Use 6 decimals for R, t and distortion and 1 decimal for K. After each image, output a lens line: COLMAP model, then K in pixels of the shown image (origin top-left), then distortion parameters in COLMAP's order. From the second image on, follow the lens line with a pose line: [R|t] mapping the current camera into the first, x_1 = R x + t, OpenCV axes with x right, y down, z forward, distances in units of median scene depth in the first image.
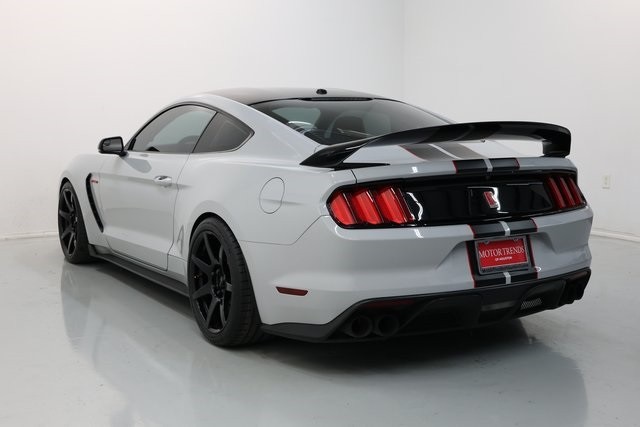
lens RADIAL K [[893.7, 0, 316.7], [0, 893.7, 211.2], [0, 0, 1]] dist [-0.024780, 0.000000]
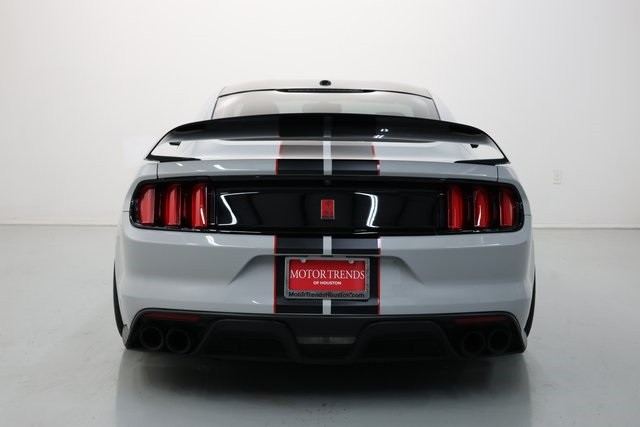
lens RADIAL K [[893.7, 0, 318.2], [0, 893.7, 209.4], [0, 0, 1]] dist [-0.024780, 0.000000]
pose [[0.847967, 0.071685, -0.525179, 0.626598], [-0.076431, 0.996994, 0.012678, -0.023150], [0.524509, 0.029390, 0.850898, 0.305898]]
